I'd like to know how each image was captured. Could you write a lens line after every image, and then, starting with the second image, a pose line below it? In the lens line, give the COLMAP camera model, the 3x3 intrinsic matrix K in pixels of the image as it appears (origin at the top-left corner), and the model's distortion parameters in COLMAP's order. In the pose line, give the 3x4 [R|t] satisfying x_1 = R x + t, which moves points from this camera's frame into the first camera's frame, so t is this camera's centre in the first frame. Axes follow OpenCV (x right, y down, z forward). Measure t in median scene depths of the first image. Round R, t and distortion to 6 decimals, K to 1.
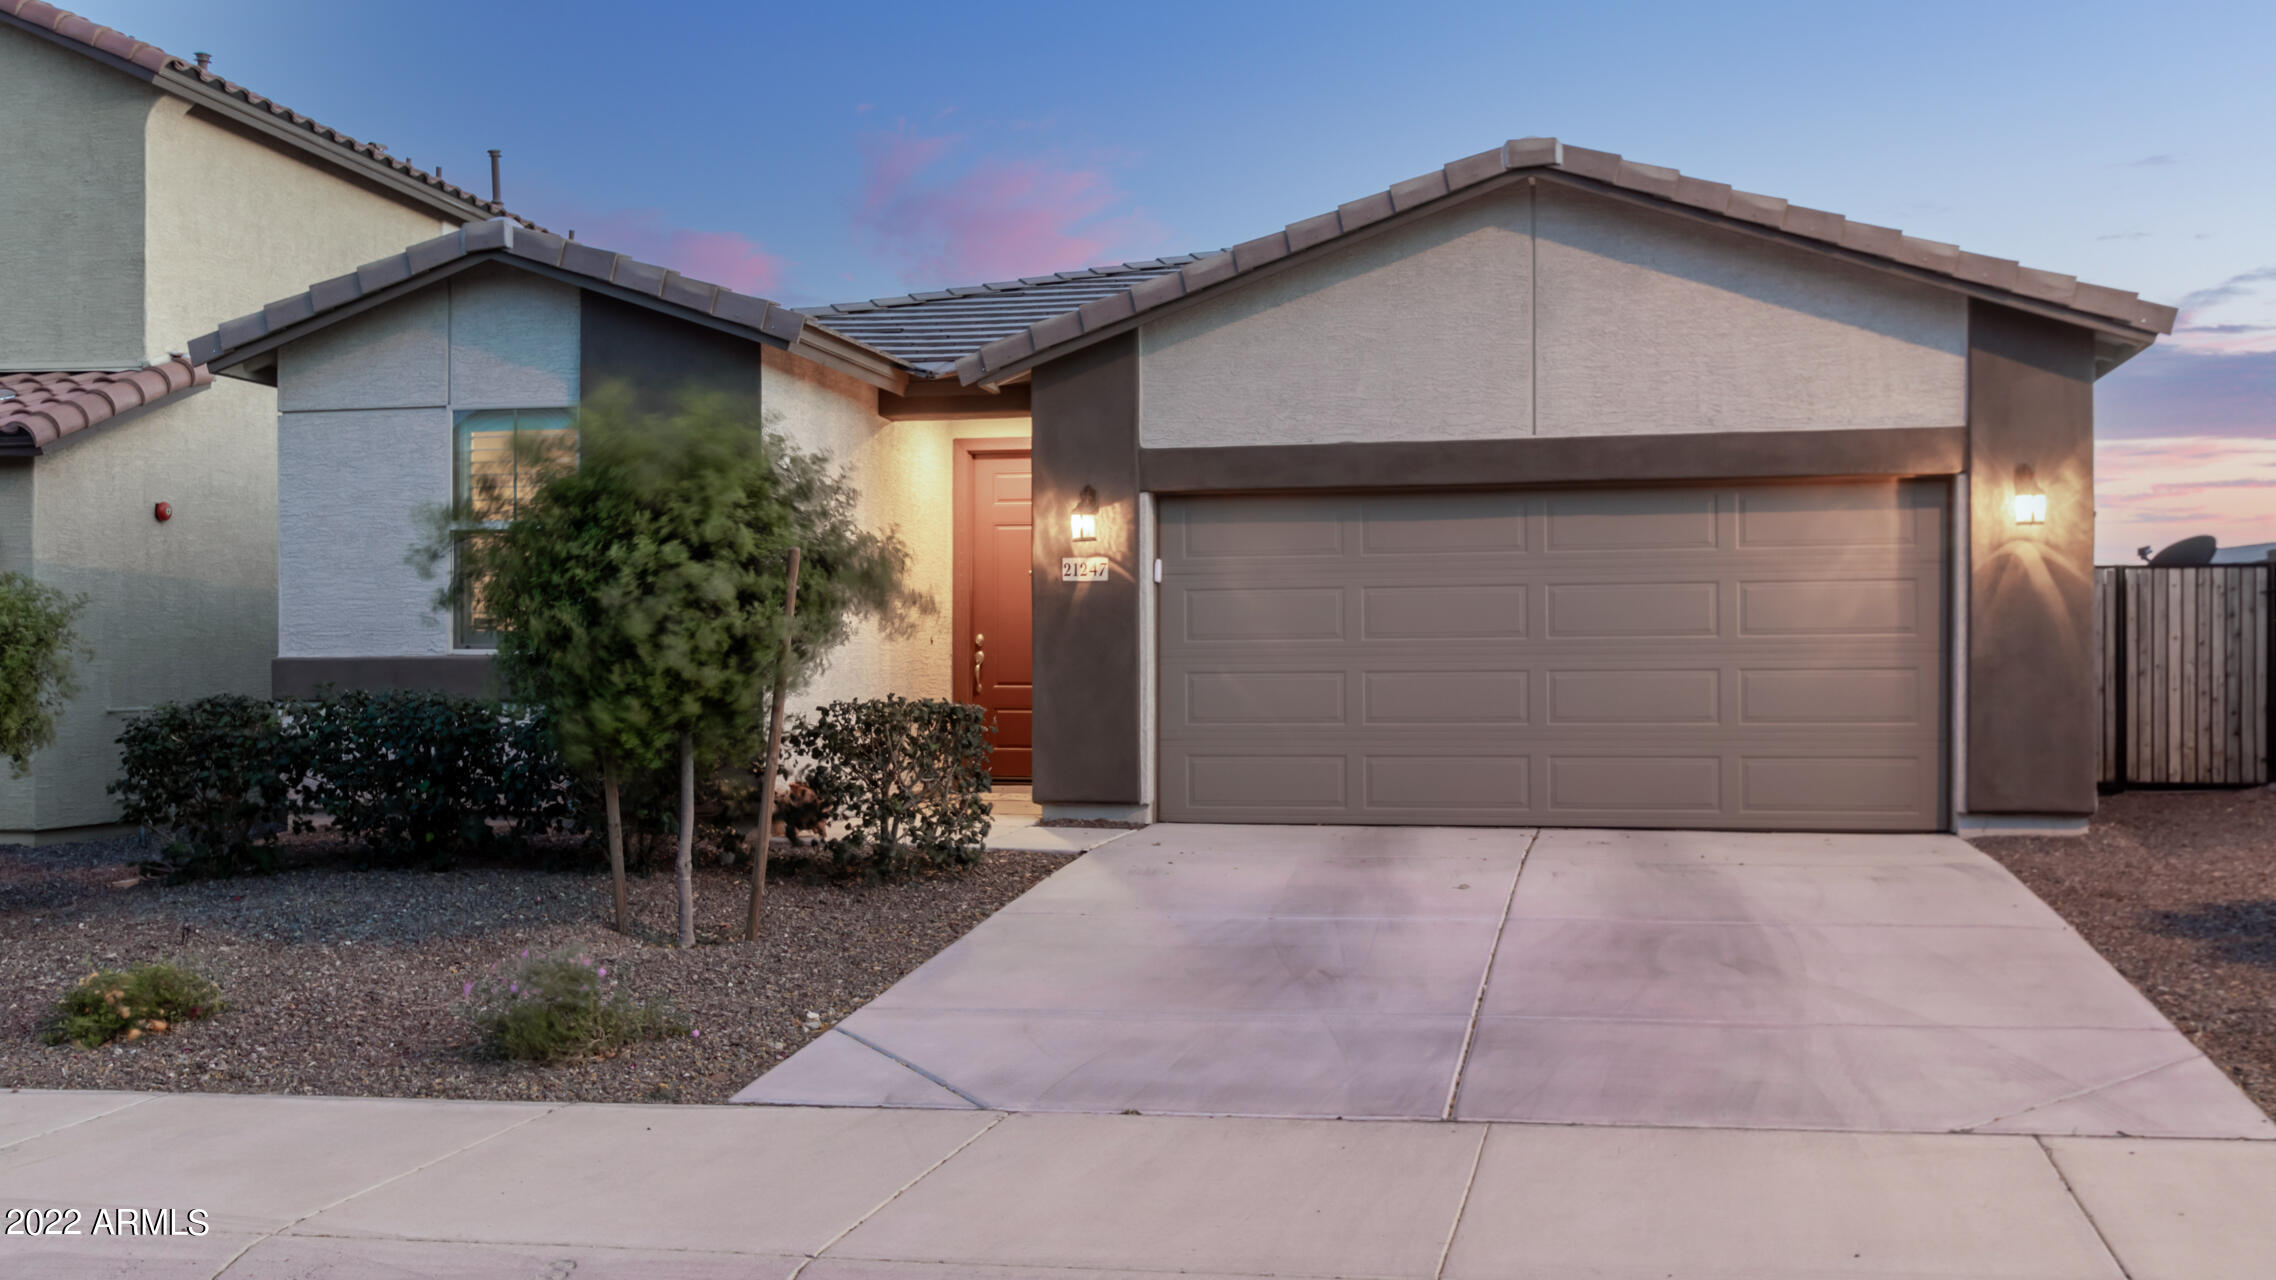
lens RADIAL K [[2690.2, 0, 1138.0], [0, 2690.2, 640.0], [0, 0, 1]] dist [-0.000209, -0.035580]
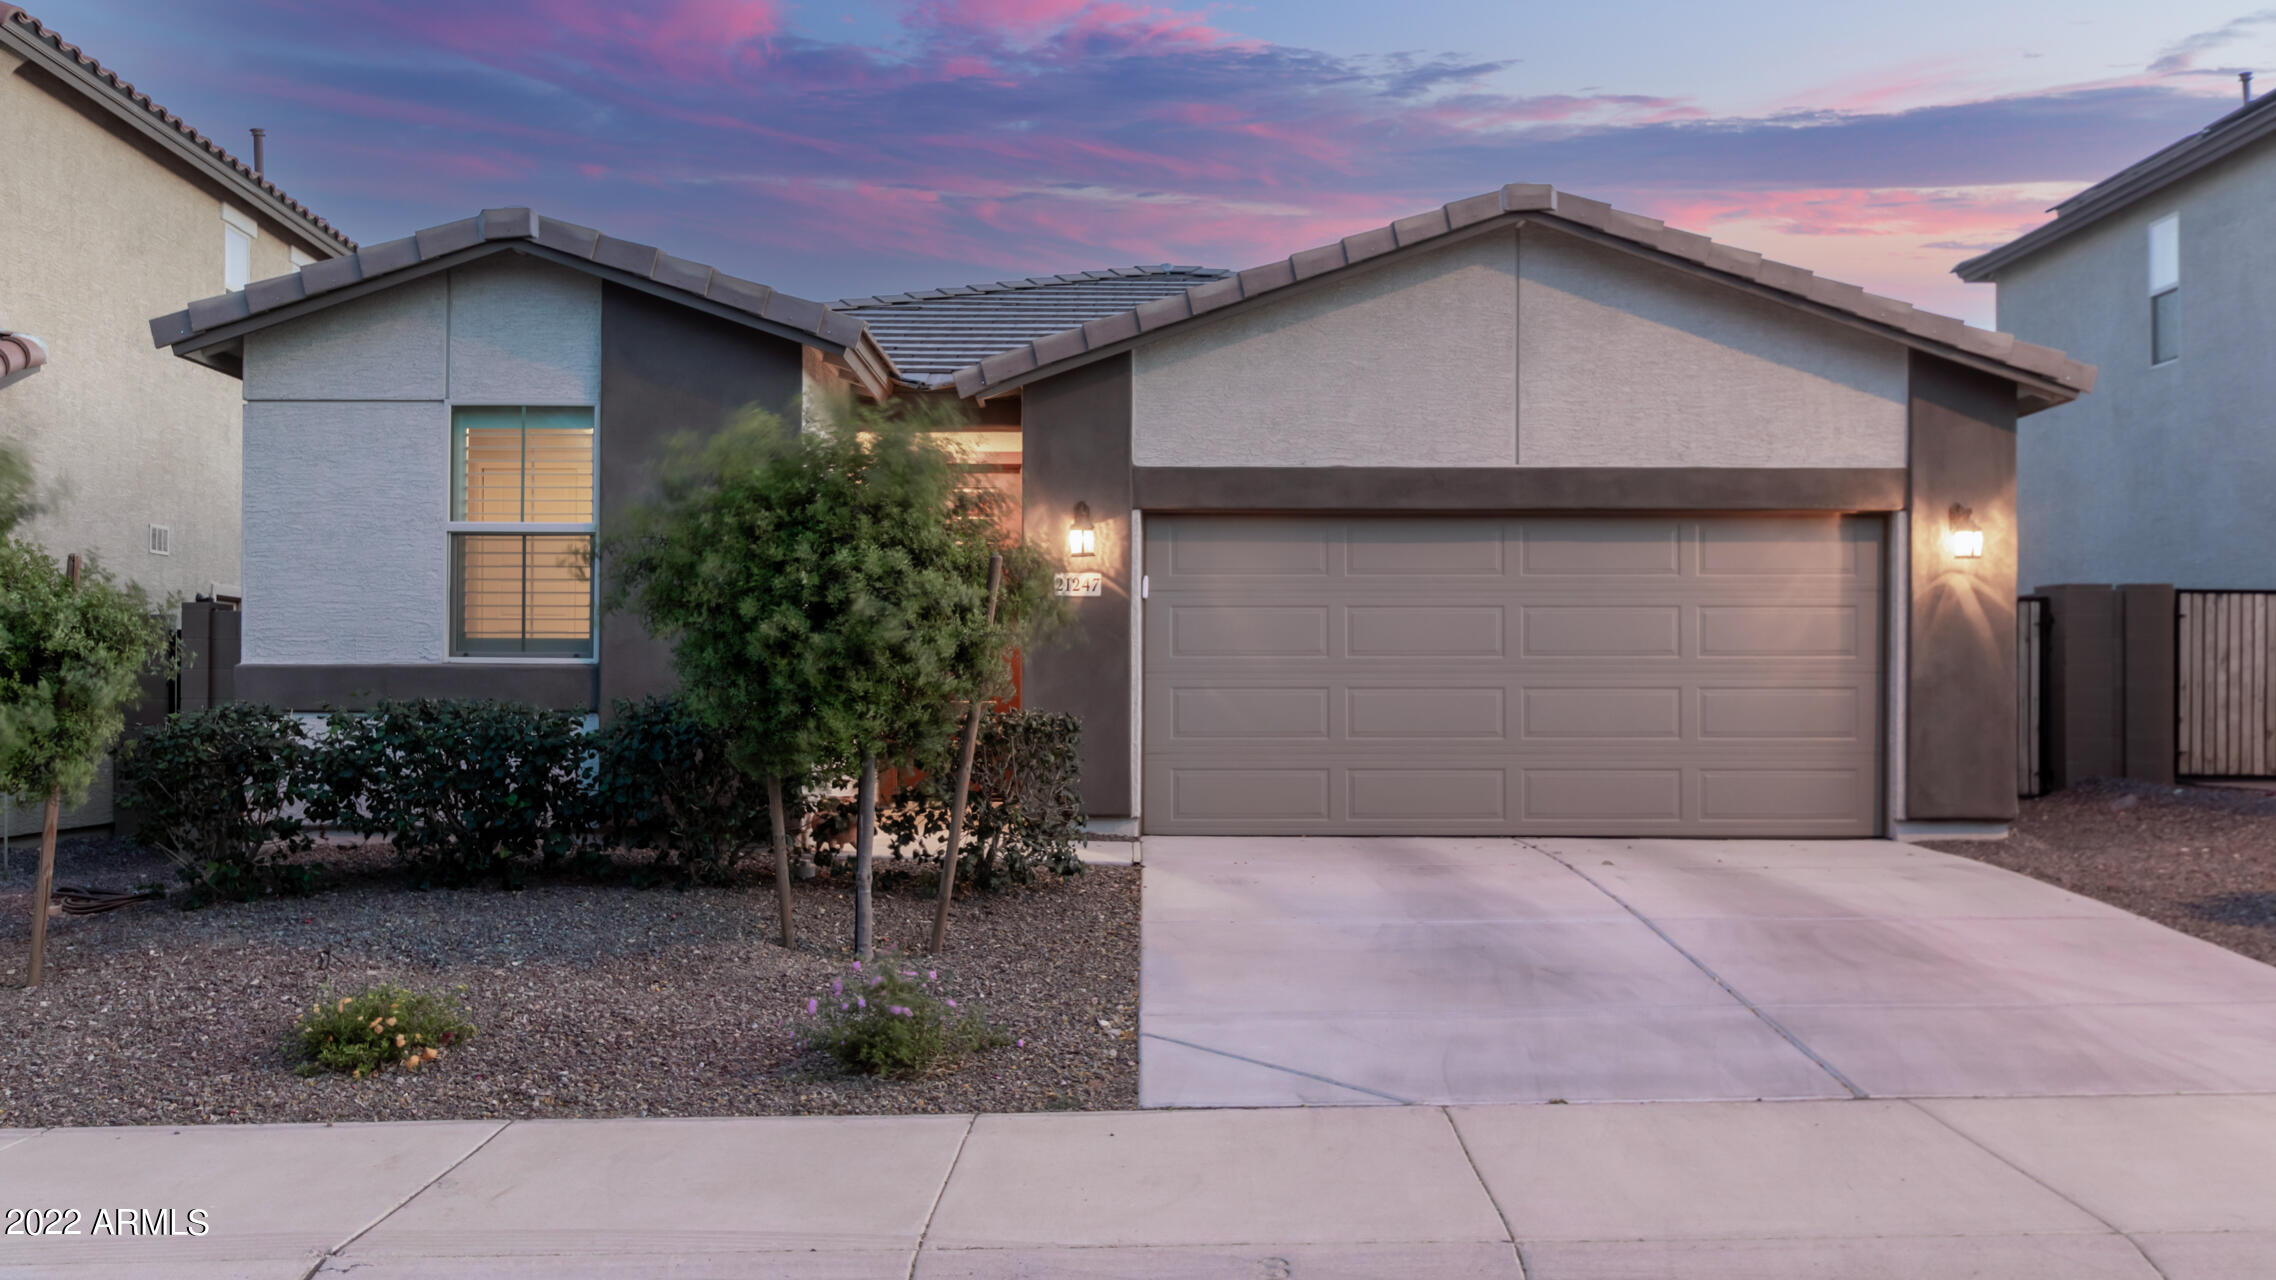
lens RADIAL K [[2690.2, 0, 1138.0], [0, 2690.2, 640.0], [0, 0, 1]] dist [-0.000209, -0.035580]
pose [[0.964175, 0.011991, 0.264997, -0.277442], [-0.009146, 0.999887, -0.011967, 0.006724], [-0.265111, 0.009114, 0.964175, 0.023054]]
